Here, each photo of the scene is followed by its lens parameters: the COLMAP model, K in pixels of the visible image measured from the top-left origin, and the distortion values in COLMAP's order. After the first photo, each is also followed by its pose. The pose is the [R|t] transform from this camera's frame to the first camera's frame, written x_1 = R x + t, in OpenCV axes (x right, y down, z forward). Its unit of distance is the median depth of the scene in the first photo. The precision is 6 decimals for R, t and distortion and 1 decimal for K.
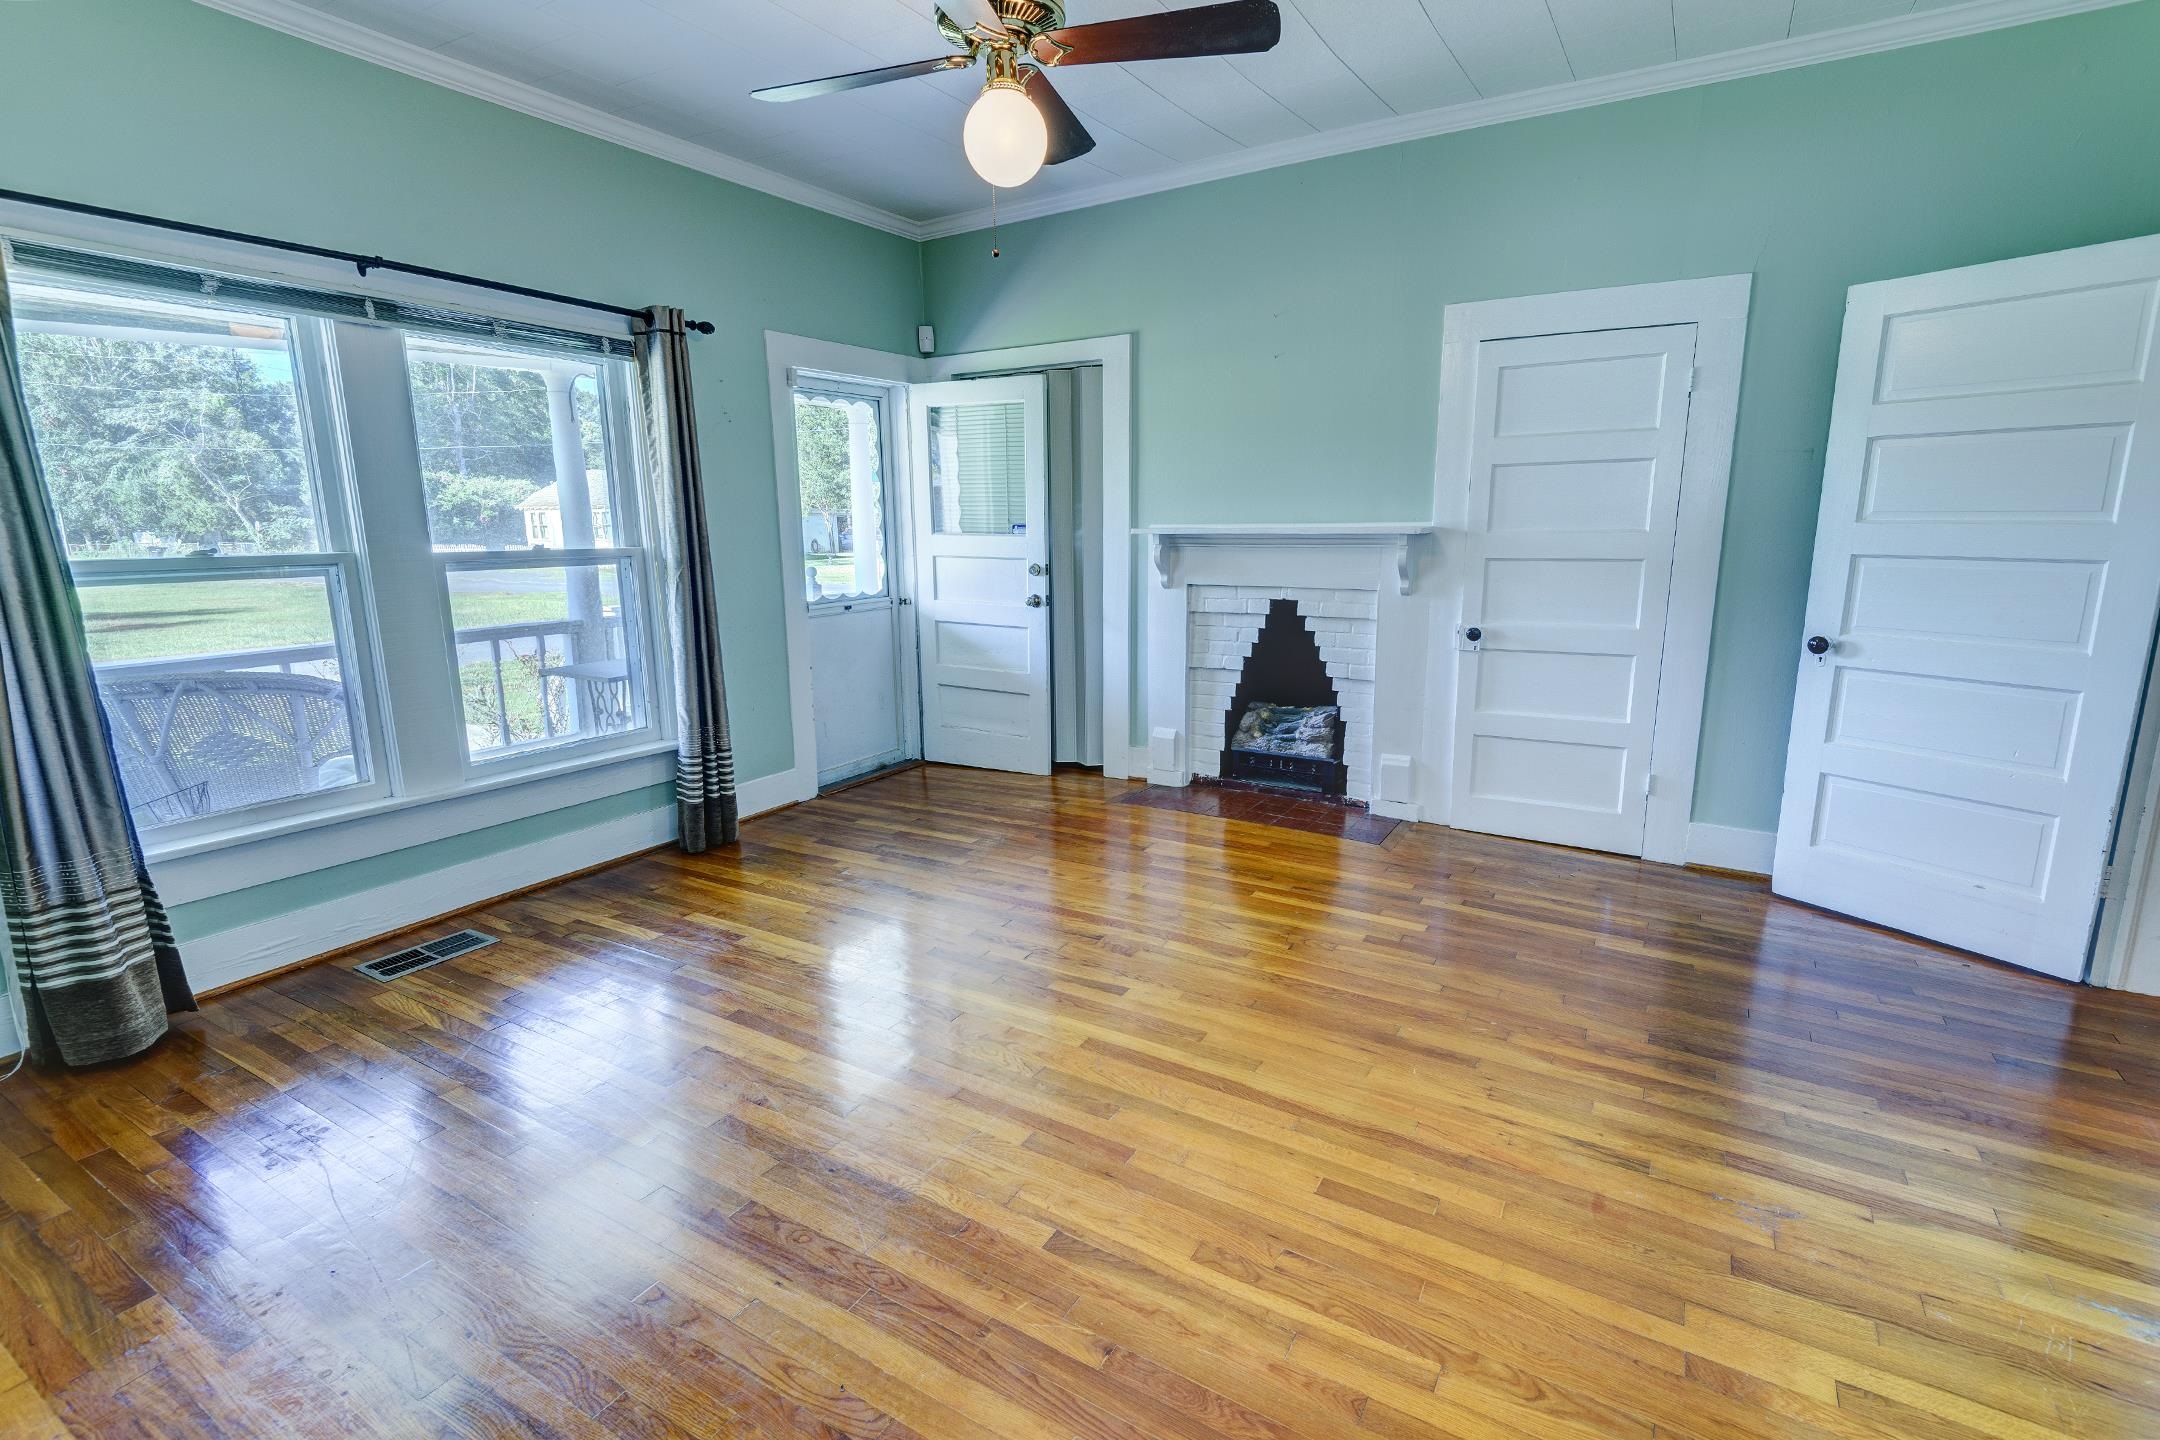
lens RADIAL K [[993.5, 0, 1080.0], [0, 993.5, 720.0], [0, 0, 1]] dist [0.046032, -0.031795]
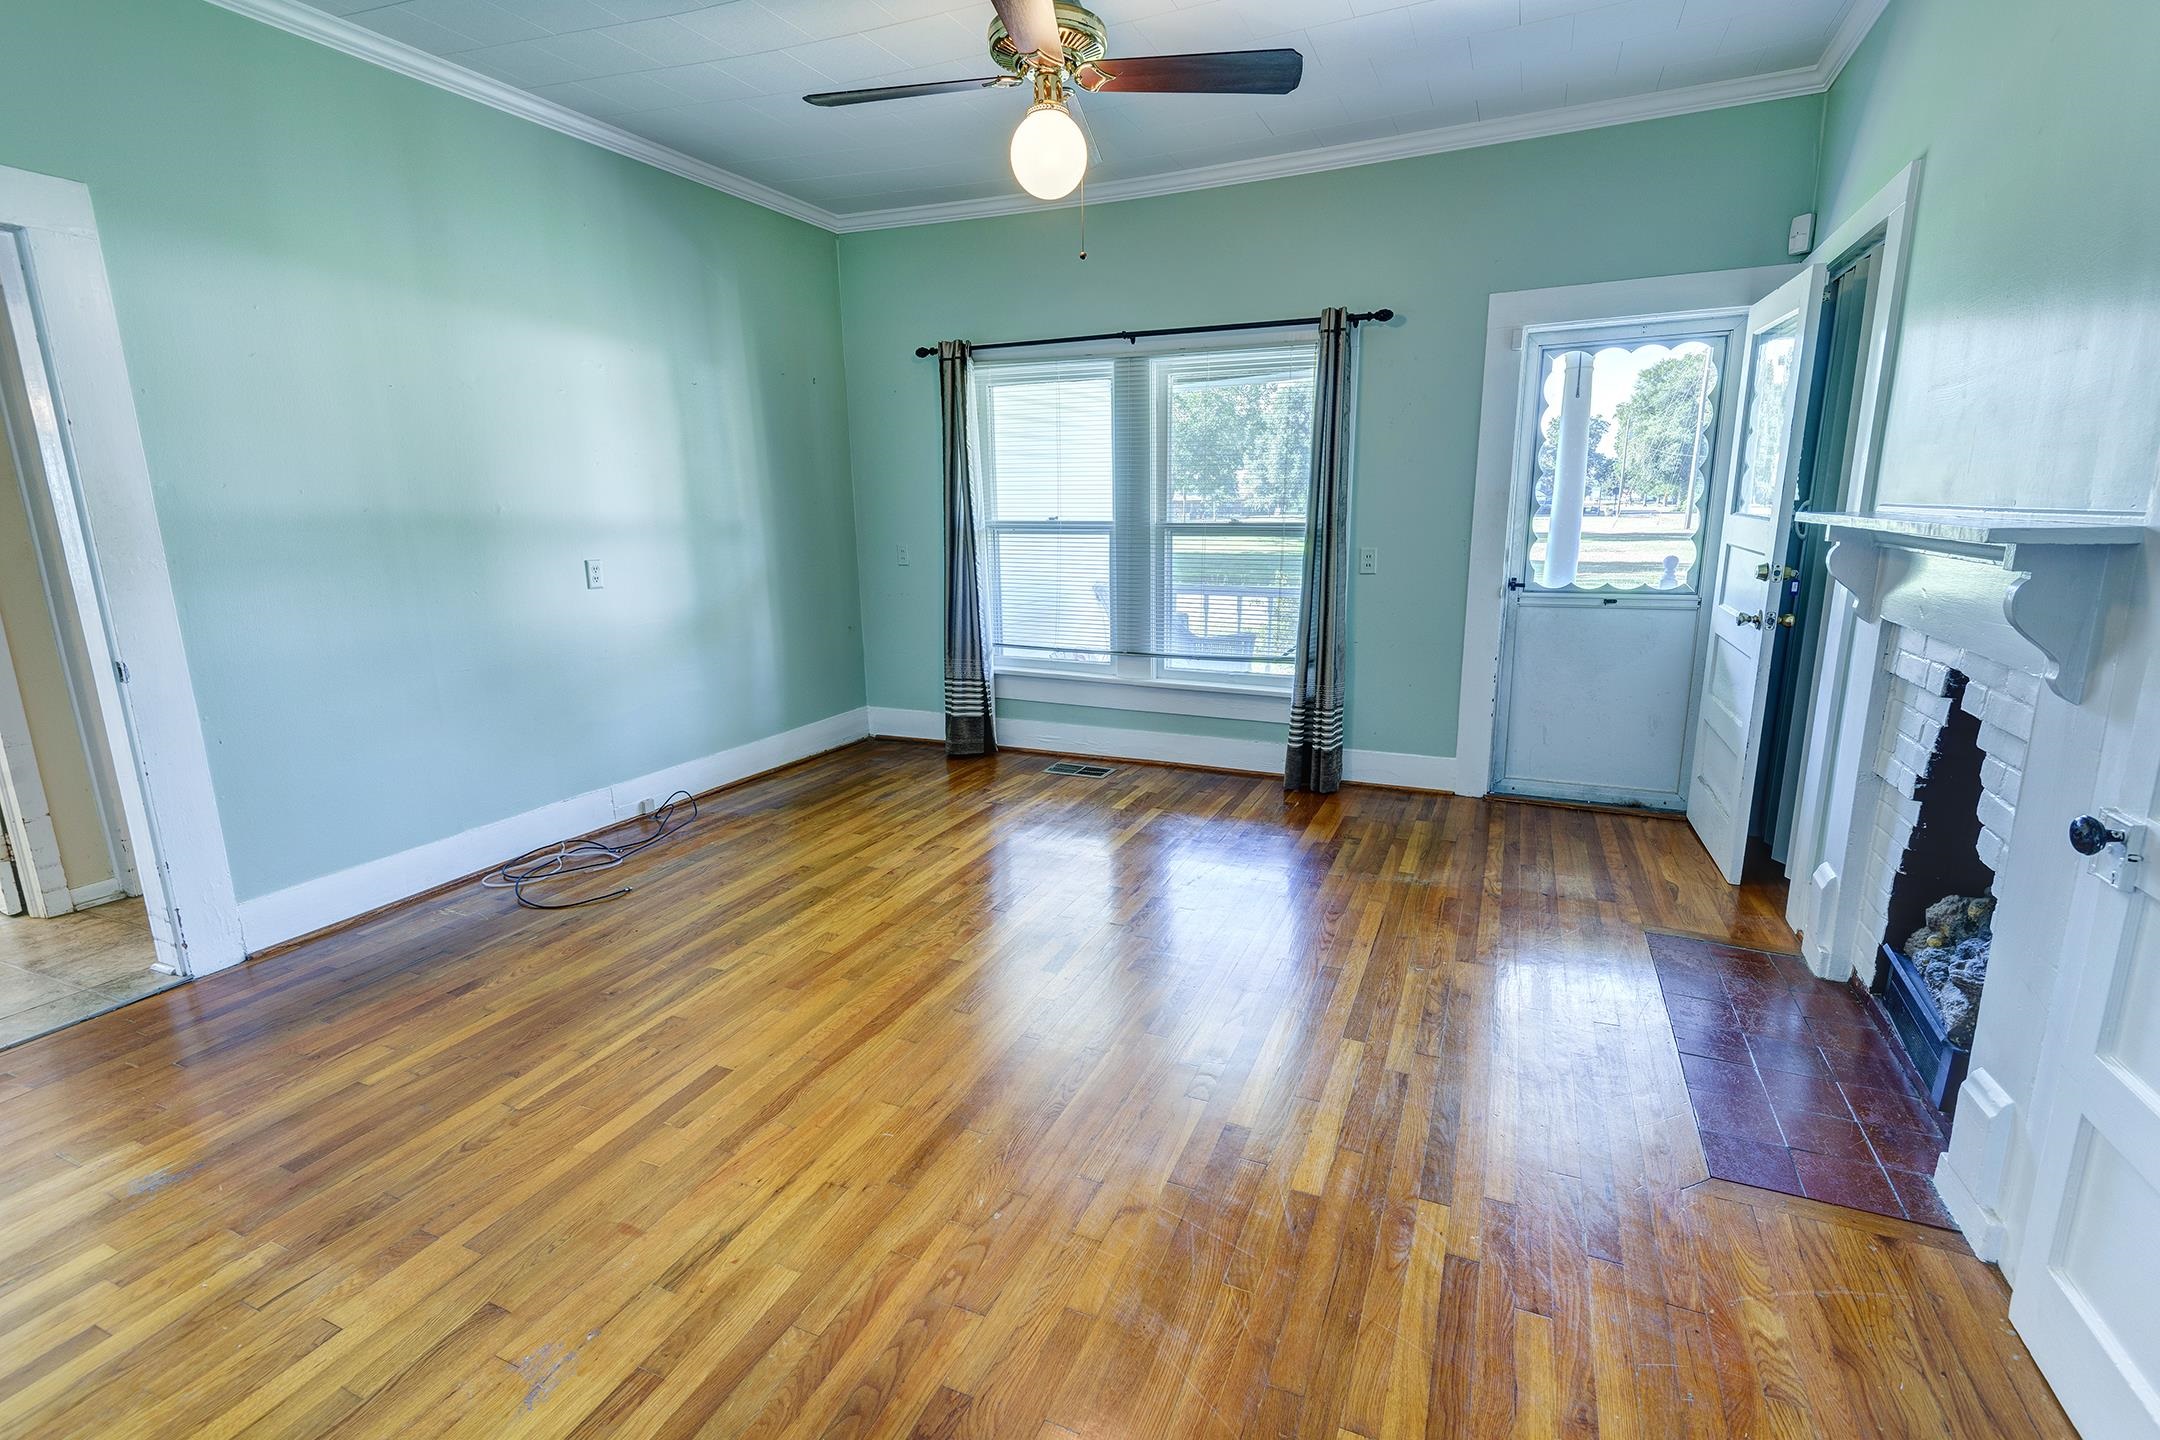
lens RADIAL K [[971.3, 0, 1084.5], [0, 971.3, 716.8], [0, 0, 1]] dist [0.040116, -0.030508]
pose [[0.125485, 0.221451, -0.967064, 0.827685], [-0.189032, 0.962248, 0.195820, -0.154744], [0.973920, 0.158234, 0.162609, 0.723634]]
